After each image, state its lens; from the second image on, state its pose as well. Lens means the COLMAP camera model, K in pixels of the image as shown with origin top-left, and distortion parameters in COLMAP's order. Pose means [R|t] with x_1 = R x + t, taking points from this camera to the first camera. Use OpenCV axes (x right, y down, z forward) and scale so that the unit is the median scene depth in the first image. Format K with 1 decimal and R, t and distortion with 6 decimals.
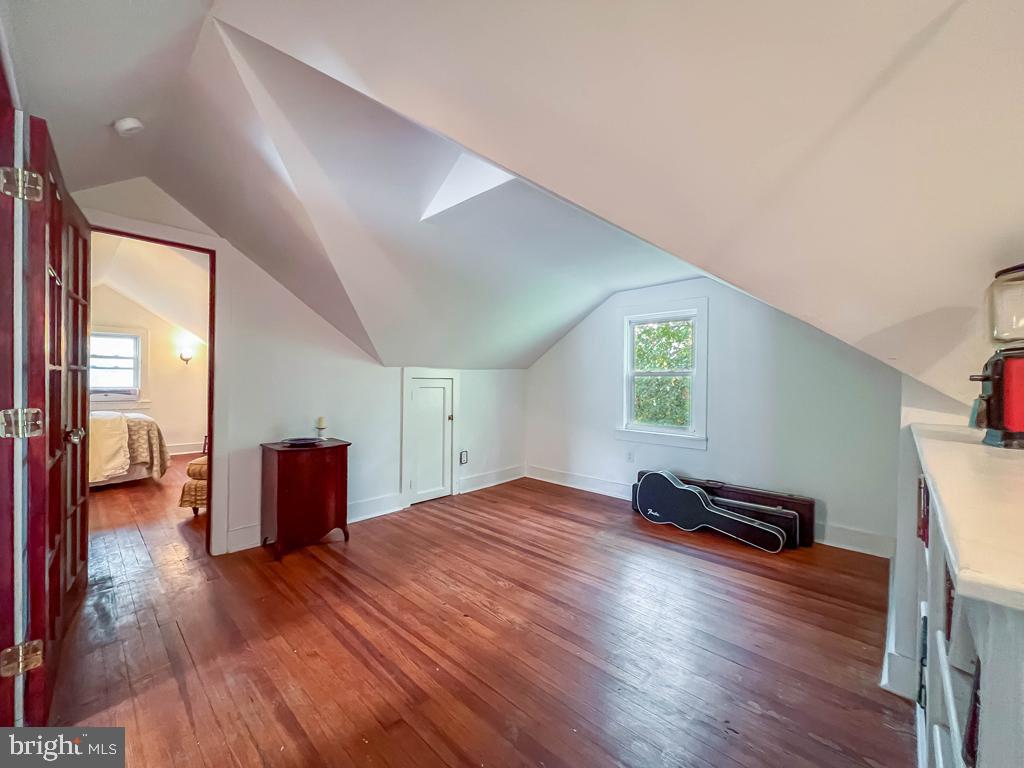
lens RADIAL K [[411.7, 0, 495.6], [0, 411.7, 385.0], [0, 0, 1]] dist [0.000565, 0.000040]
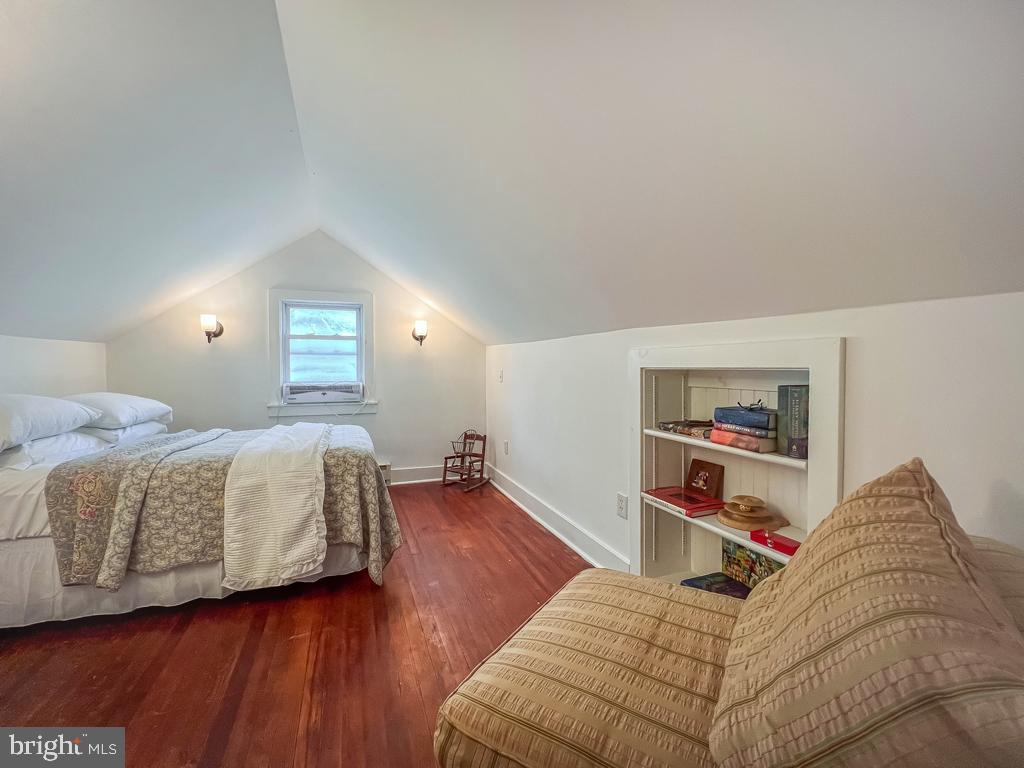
lens RADIAL K [[451.0, 0, 512.8], [0, 451.0, 383.6], [0, 0, 1]] dist [-0.000306, -0.000081]
pose [[0.905076, -0.002529, -0.425243, -0.460905], [0.012343, 0.999717, 0.020326, -0.003830], [0.425071, -0.023645, 0.904851, 0.606014]]
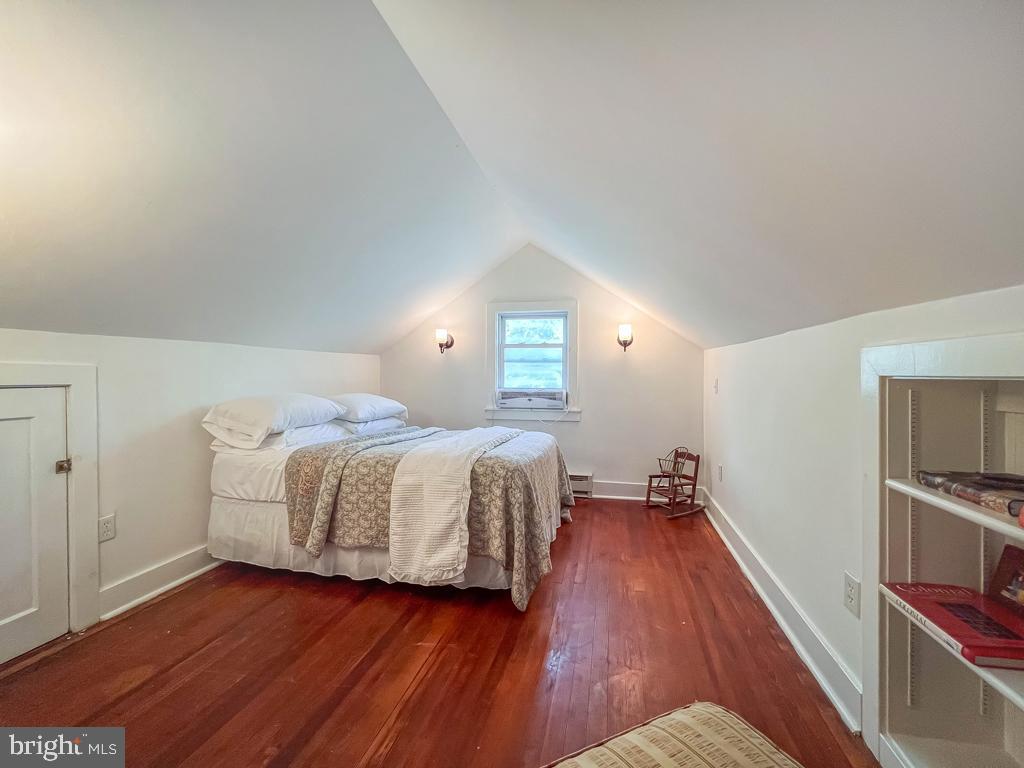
lens RADIAL K [[441.1, 0, 516.1], [0, 441.1, 380.9], [0, 0, 1]] dist [0.000004, -0.000082]
pose [[0.544715, -0.002974, -0.838616, -0.431410], [-0.002070, 0.999986, -0.004891, -0.004419], [0.838619, 0.004400, 0.544701, 0.745811]]
